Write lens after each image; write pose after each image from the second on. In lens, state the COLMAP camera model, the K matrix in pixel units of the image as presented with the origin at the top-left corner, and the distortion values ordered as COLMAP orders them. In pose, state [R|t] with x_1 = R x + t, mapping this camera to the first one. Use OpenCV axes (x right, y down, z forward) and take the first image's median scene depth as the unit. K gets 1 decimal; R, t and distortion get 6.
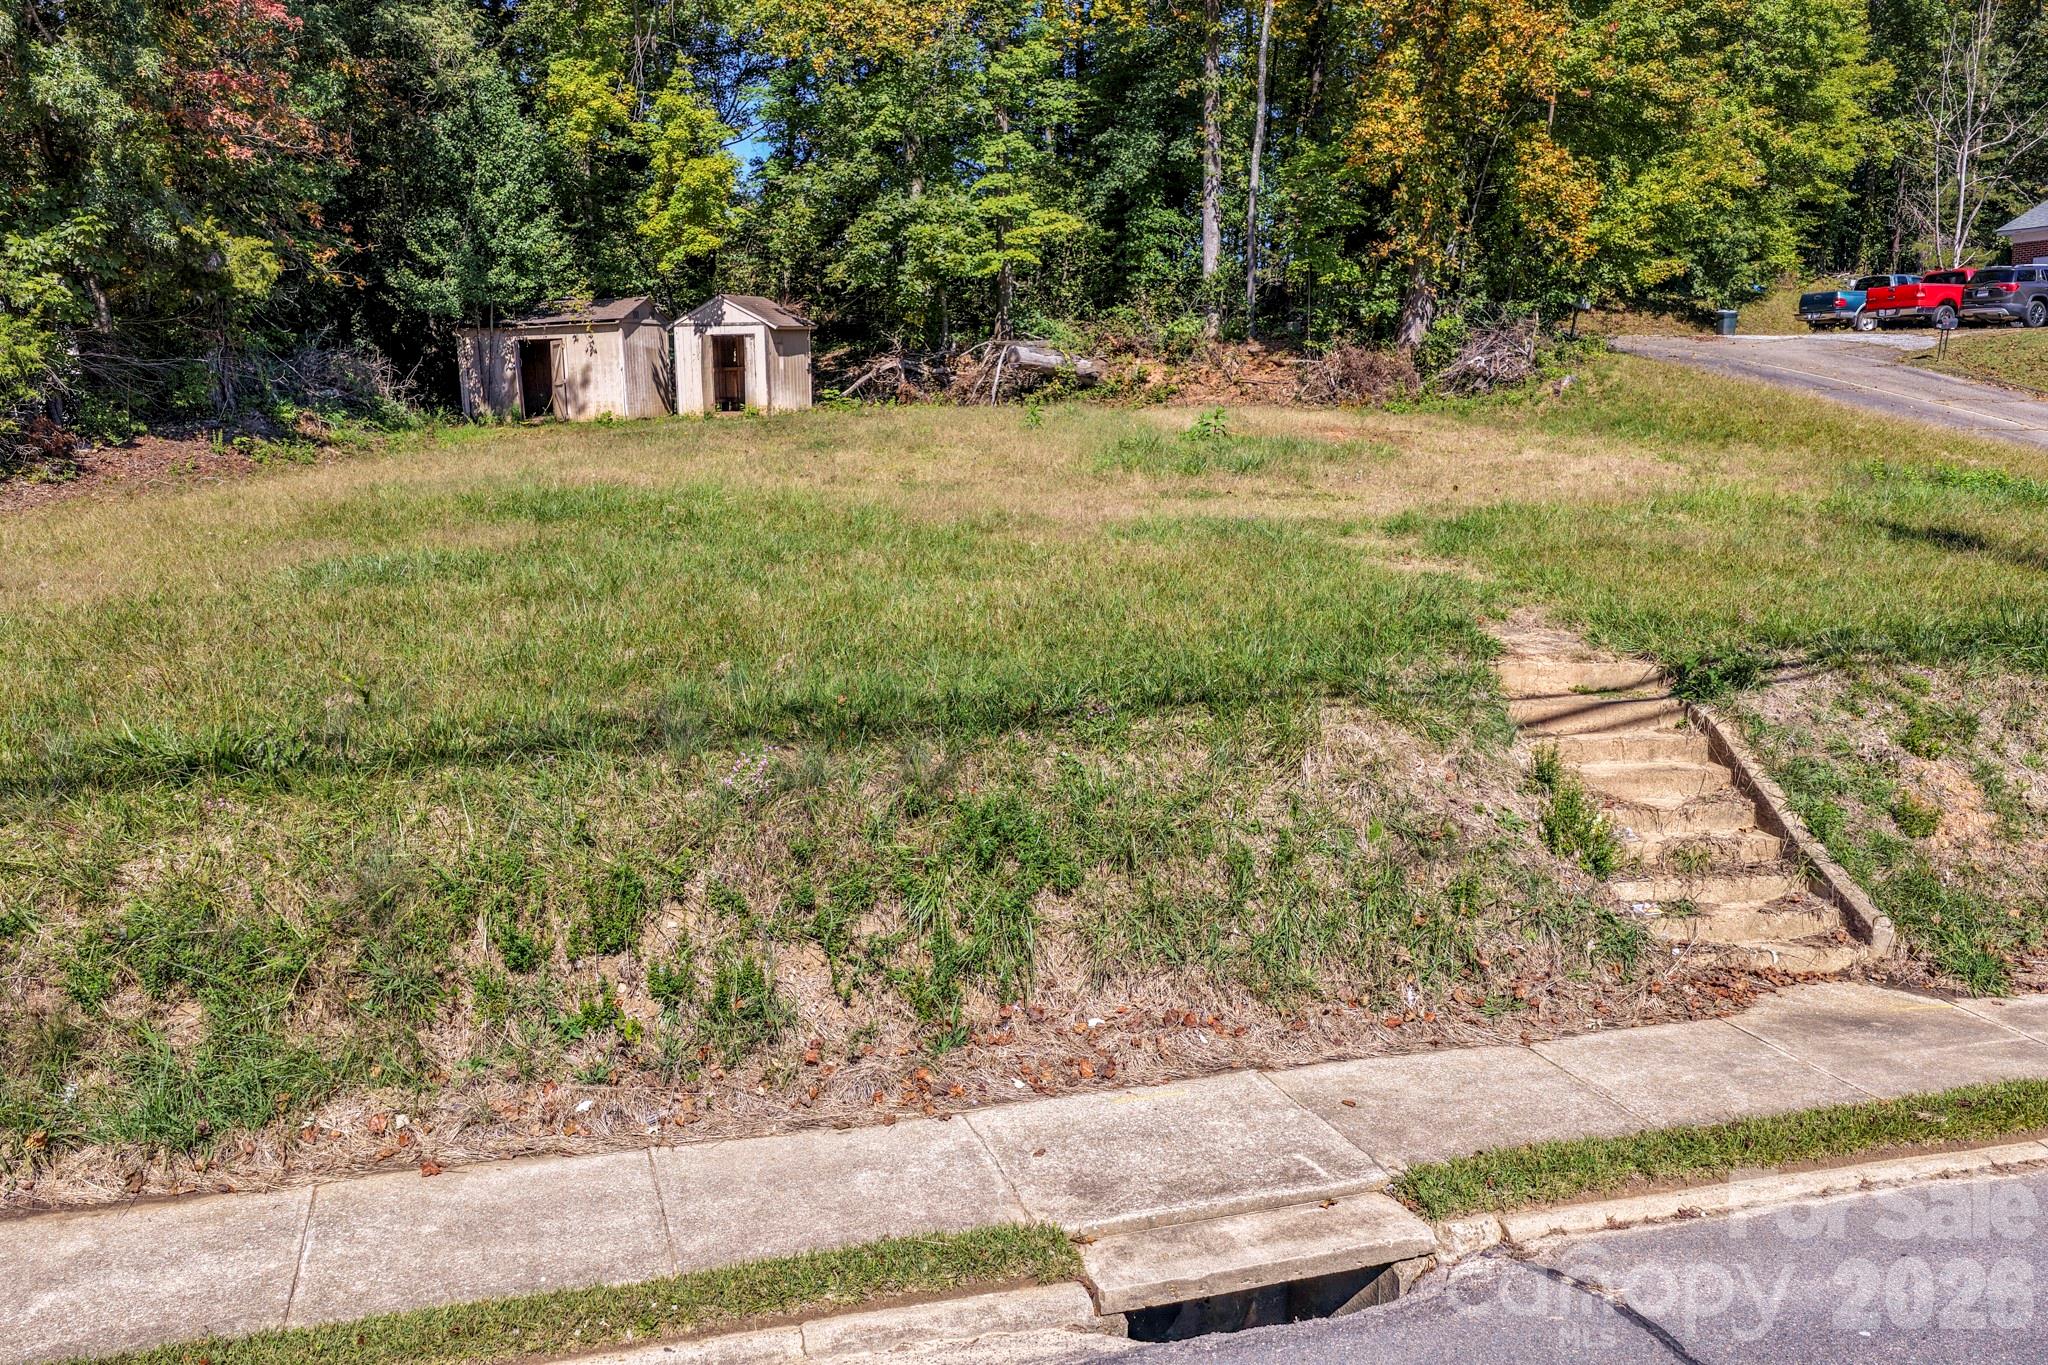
lens RADIAL K [[1709.7, 0, 1027.6], [0, 1709.7, 673.0], [0, 0, 1]] dist [-0.013987, 0.087562]
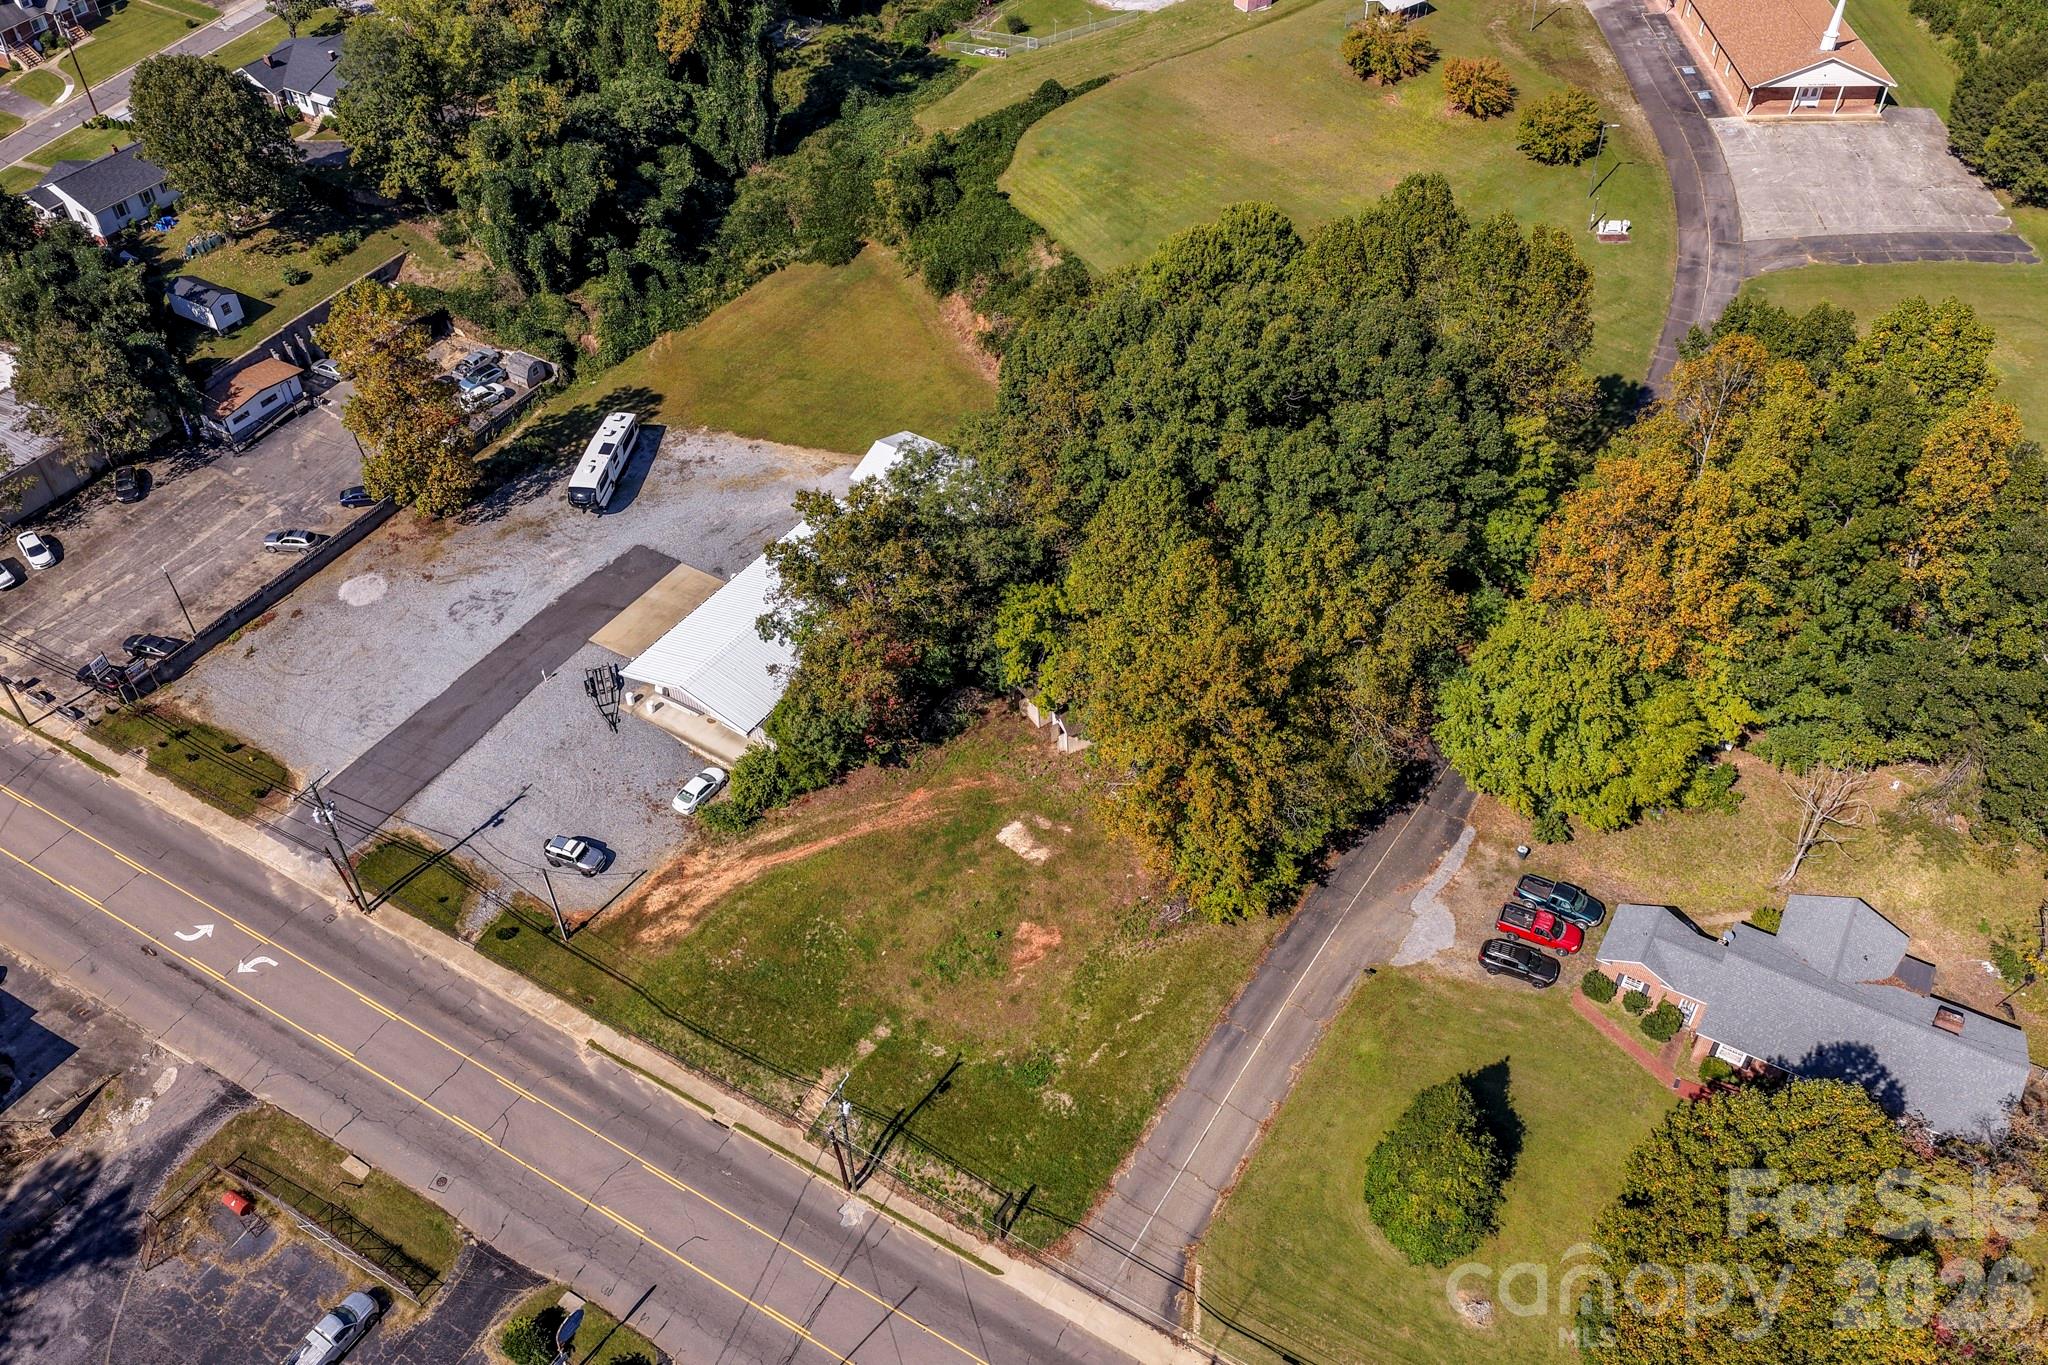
lens RADIAL K [[1696.1, 0, 1032.5], [0, 1696.1, 679.7], [0, 0, 1]] dist [-0.011319, 0.093277]
pose [[0.652926, 0.520543, -0.550202, 1.524439], [-0.105622, 0.781892, 0.614401, -2.288344], [0.750021, -0.343045, 0.565498, -0.769776]]
